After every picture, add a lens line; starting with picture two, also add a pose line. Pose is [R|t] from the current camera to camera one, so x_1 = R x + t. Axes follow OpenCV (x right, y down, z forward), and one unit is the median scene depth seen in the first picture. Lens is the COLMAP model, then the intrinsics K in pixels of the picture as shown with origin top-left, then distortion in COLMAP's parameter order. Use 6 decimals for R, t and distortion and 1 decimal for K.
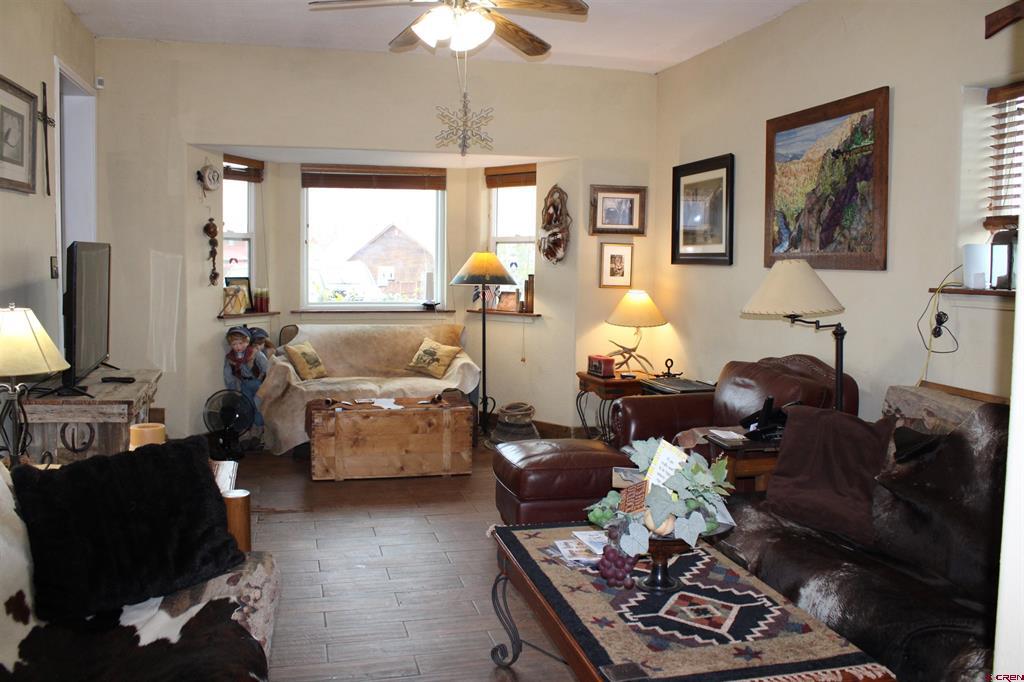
lens RADIAL K [[862.3, 0, 510.6], [0, 862.3, 325.9], [0, 0, 1]] dist [-0.163239, 0.148182]
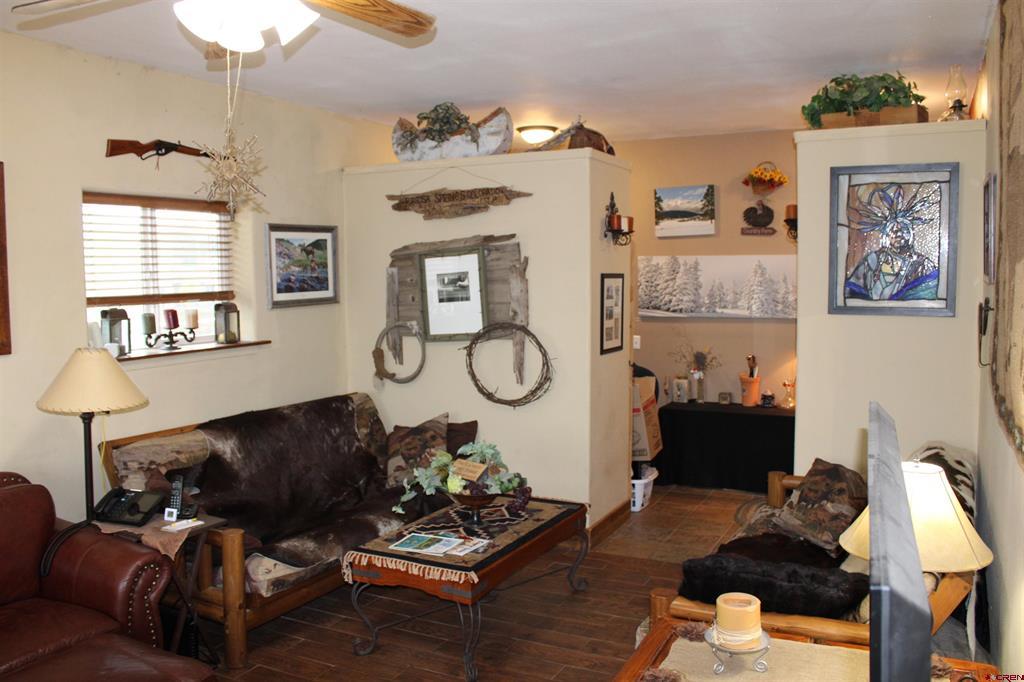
lens RADIAL K [[862.3, 0, 510.6], [0, 862.3, 325.9], [0, 0, 1]] dist [-0.163239, 0.148182]
pose [[-0.761390, -0.037015, 0.647237, -0.921058], [0.045891, 0.992787, 0.110761, -0.266753], [-0.646668, 0.114035, -0.754199, 2.059227]]
